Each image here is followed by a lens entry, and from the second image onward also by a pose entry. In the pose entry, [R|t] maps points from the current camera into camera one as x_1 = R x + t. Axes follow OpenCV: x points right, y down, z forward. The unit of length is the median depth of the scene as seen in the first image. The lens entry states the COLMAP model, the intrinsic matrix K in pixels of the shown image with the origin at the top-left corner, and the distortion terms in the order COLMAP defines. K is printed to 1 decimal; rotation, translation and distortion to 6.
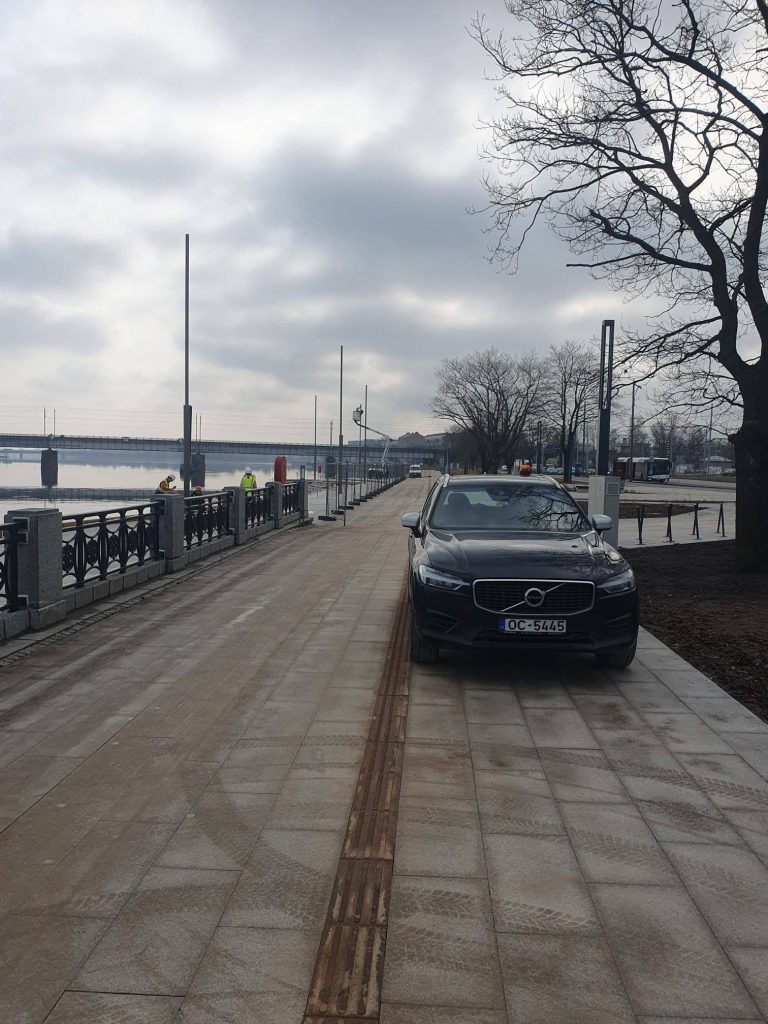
lens RADIAL K [[763.1, 0, 384.0], [0, 763.1, 512.0], [0, 0, 1]] dist [-0.000447, -0.000789]
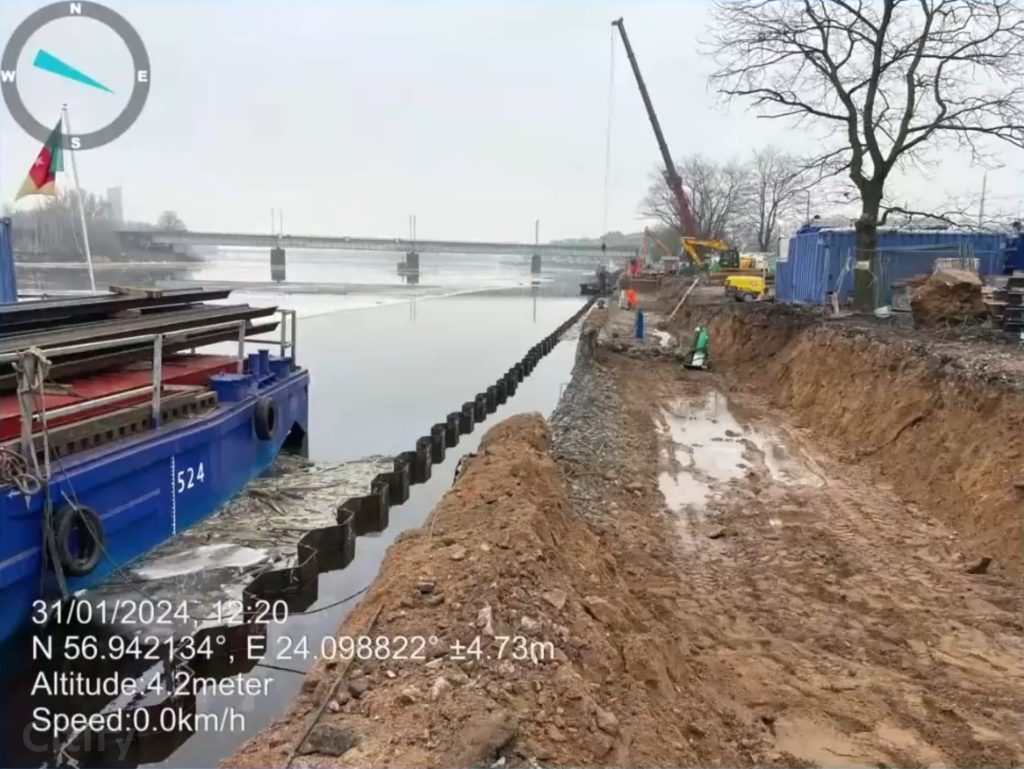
lens RADIAL K [[763.1, 0, 512.0], [0, 763.1, 384.5], [0, 0, 1]] dist [-0.000447, -0.000789]
pose [[0.996267, 0.014297, -0.085131, -0.029103], [-0.006394, 0.995703, 0.092389, 0.021097], [0.086086, -0.091499, 0.992077, -0.154348]]
